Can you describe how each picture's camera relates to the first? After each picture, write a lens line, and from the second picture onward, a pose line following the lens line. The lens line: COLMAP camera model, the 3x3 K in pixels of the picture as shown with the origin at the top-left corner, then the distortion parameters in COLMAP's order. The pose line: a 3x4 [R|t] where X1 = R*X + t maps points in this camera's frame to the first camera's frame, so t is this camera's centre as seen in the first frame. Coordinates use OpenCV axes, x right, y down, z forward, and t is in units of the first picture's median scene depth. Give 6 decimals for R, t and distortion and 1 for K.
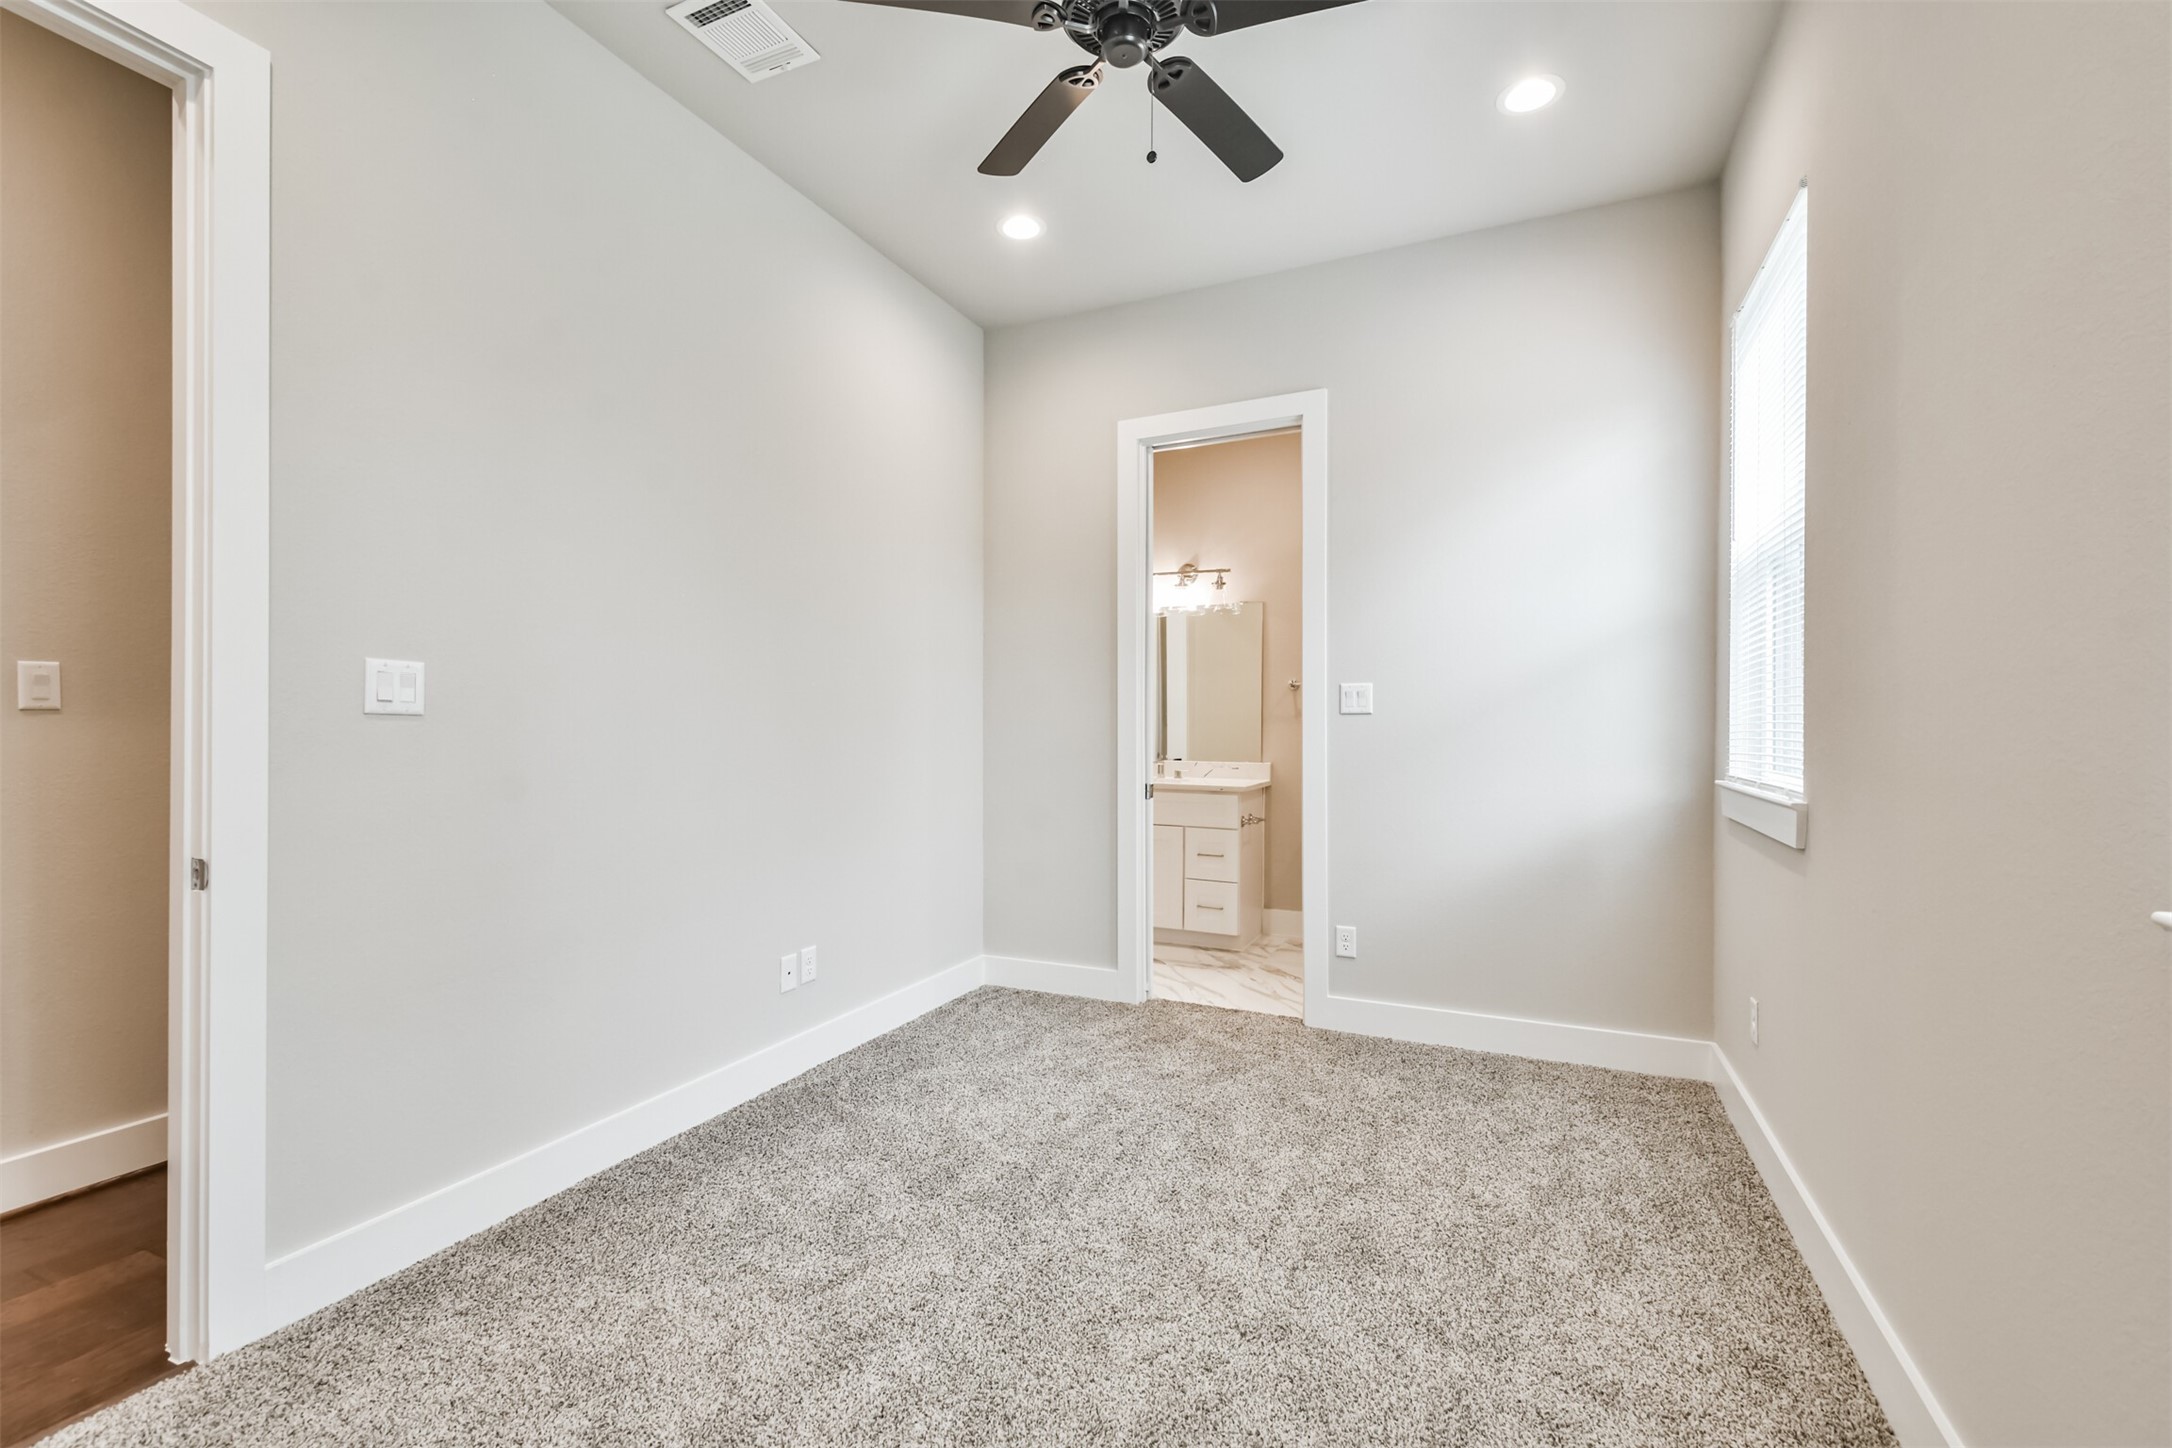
lens RADIAL K [[944.0, 0, 1091.3], [0, 944.0, 733.9], [0, 0, 1]] dist [0.026607, -0.010024]
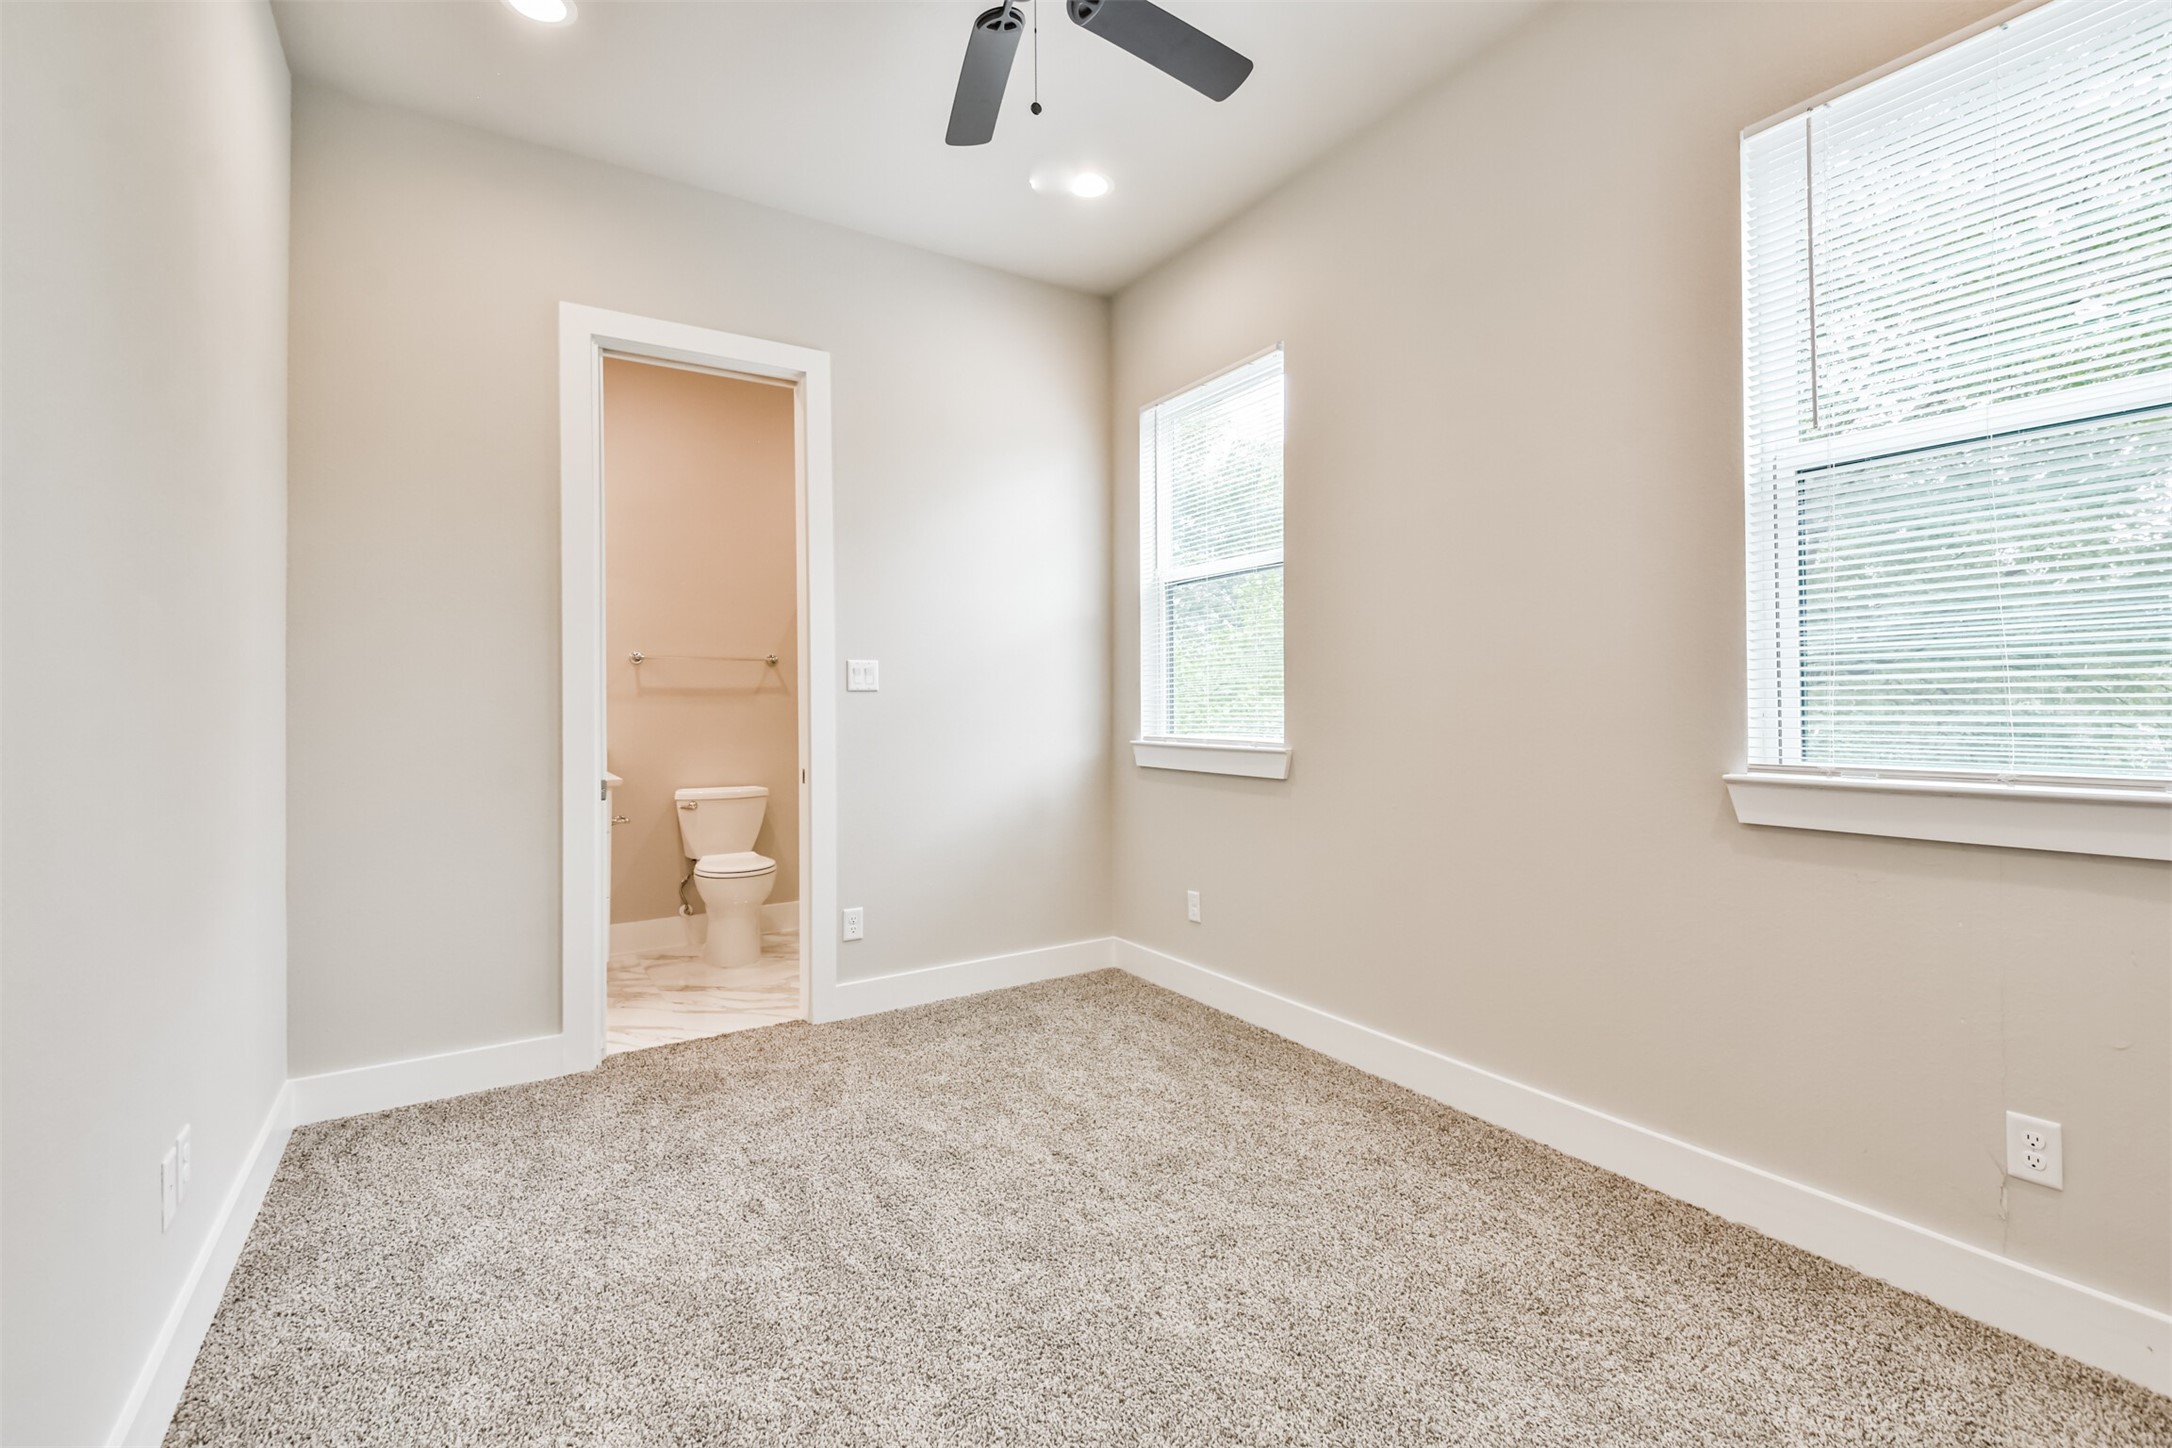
lens RADIAL K [[944.0, 0, 1079.4], [0, 944.0, 705.3], [0, 0, 1]] dist [0.026607, -0.010024]
pose [[0.541316, -0.003479, 0.840812, -0.440189], [0.018208, 0.999805, -0.007586, 0.005431], [-0.840622, 0.019416, 0.541274, 0.282414]]
